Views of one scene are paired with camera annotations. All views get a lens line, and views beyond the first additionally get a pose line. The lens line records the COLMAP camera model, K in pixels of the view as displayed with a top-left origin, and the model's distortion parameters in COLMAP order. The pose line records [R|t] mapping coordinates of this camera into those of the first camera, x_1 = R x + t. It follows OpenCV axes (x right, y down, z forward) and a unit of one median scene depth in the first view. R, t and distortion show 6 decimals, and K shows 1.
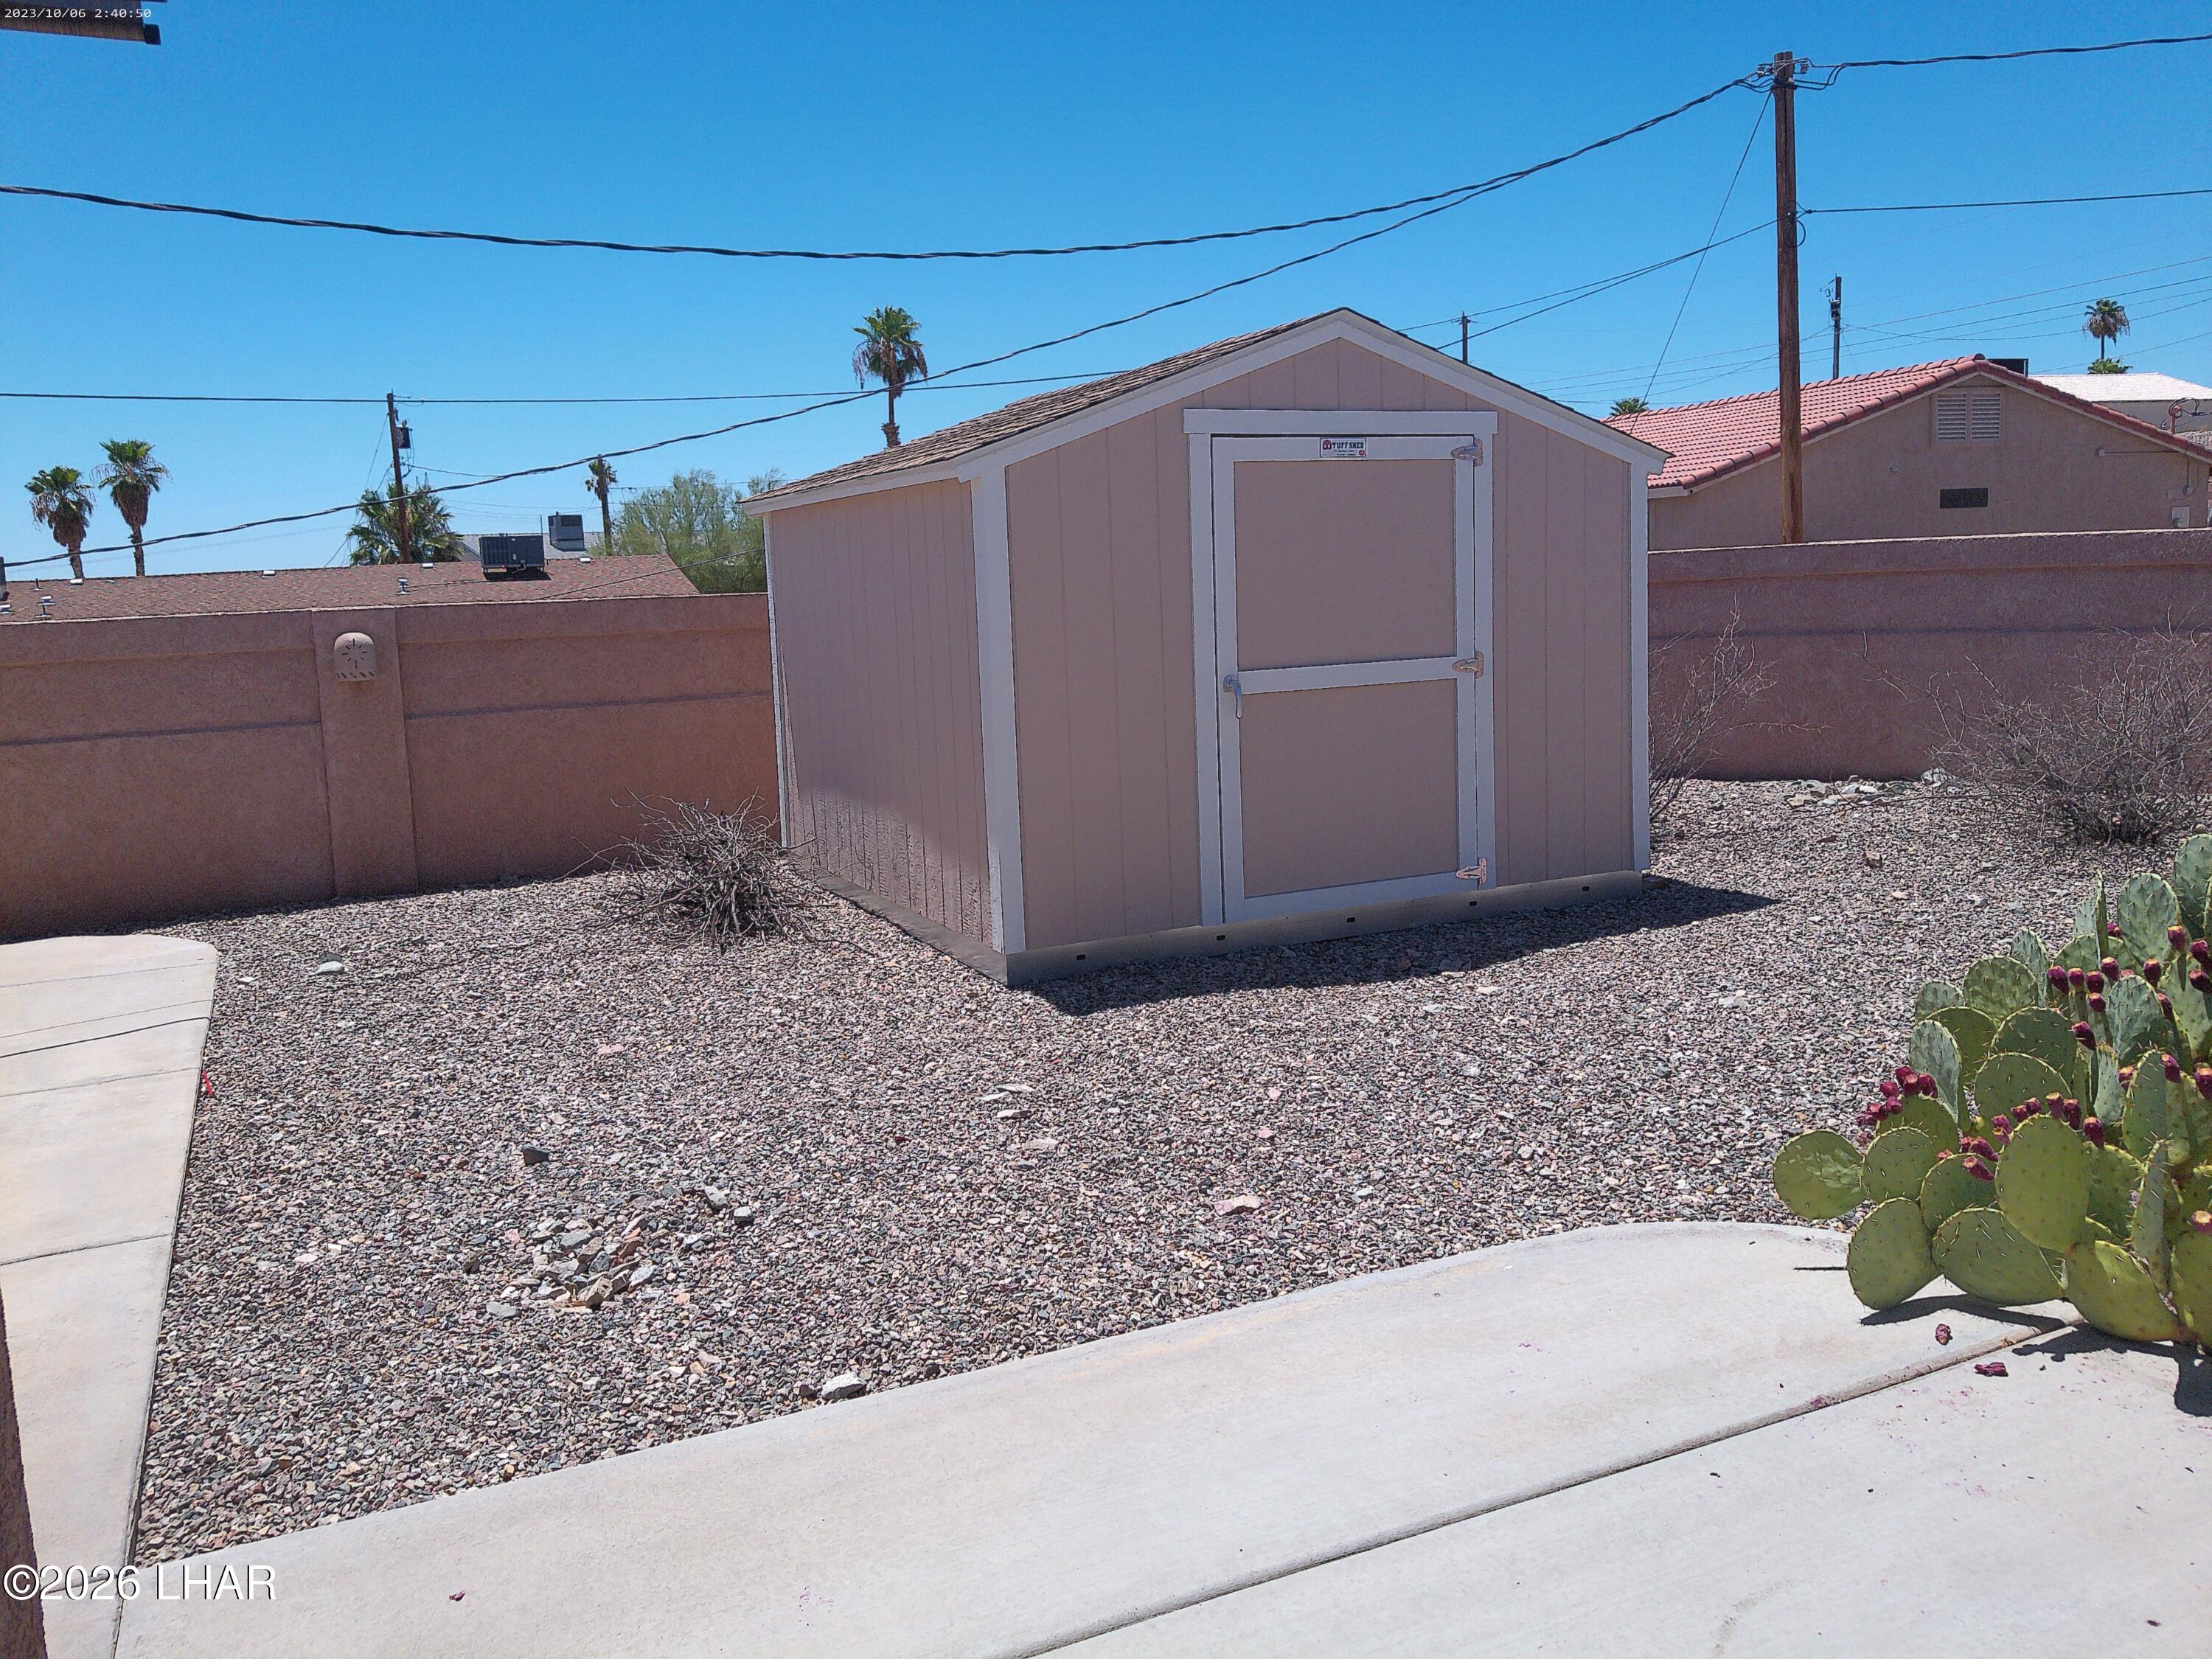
lens RADIAL K [[1778.9, 0, 1126.6], [0, 1778.9, 832.8], [0, 0, 1]] dist [0.075234, -0.125911]
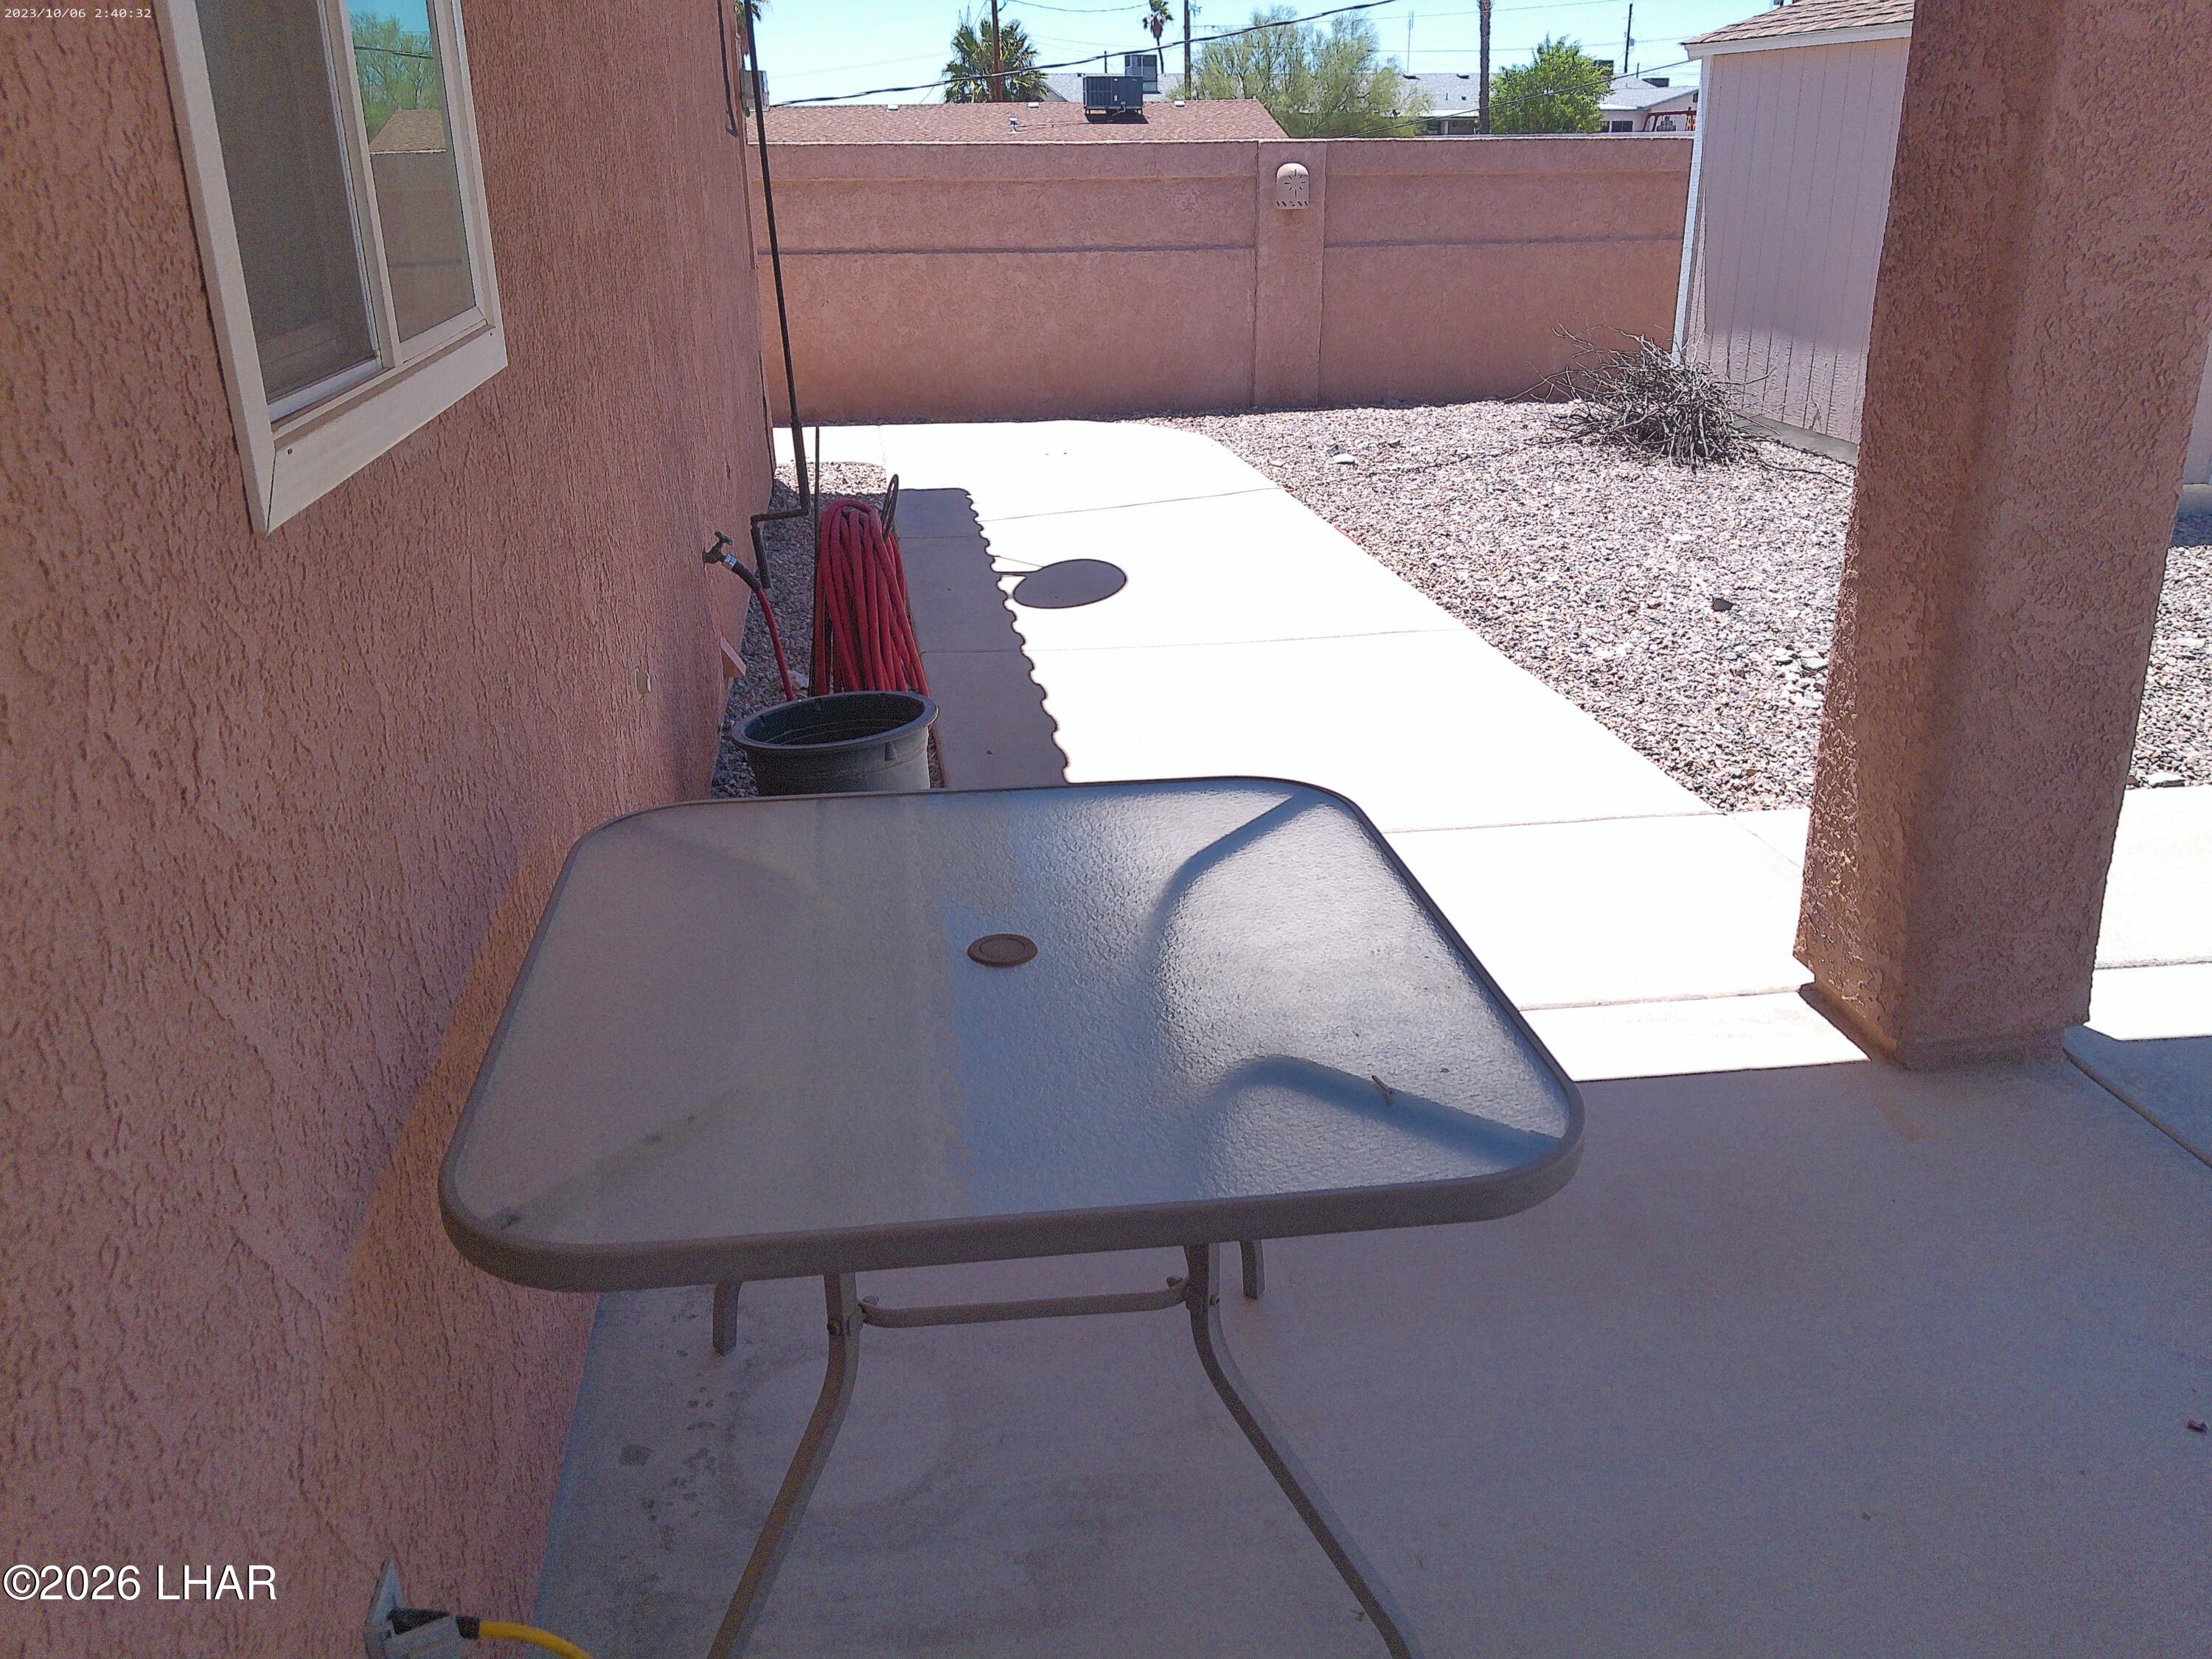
lens RADIAL K [[1778.9, 0, 1094.6], [0, 1778.9, 806.7], [0, 0, 1]] dist [0.075234, -0.125911]
pose [[0.953731, 0.136210, -0.268037, -0.186899], [-0.075046, 0.971122, 0.226472, 0.032133], [0.291145, -0.195879, 0.936411, -0.150514]]
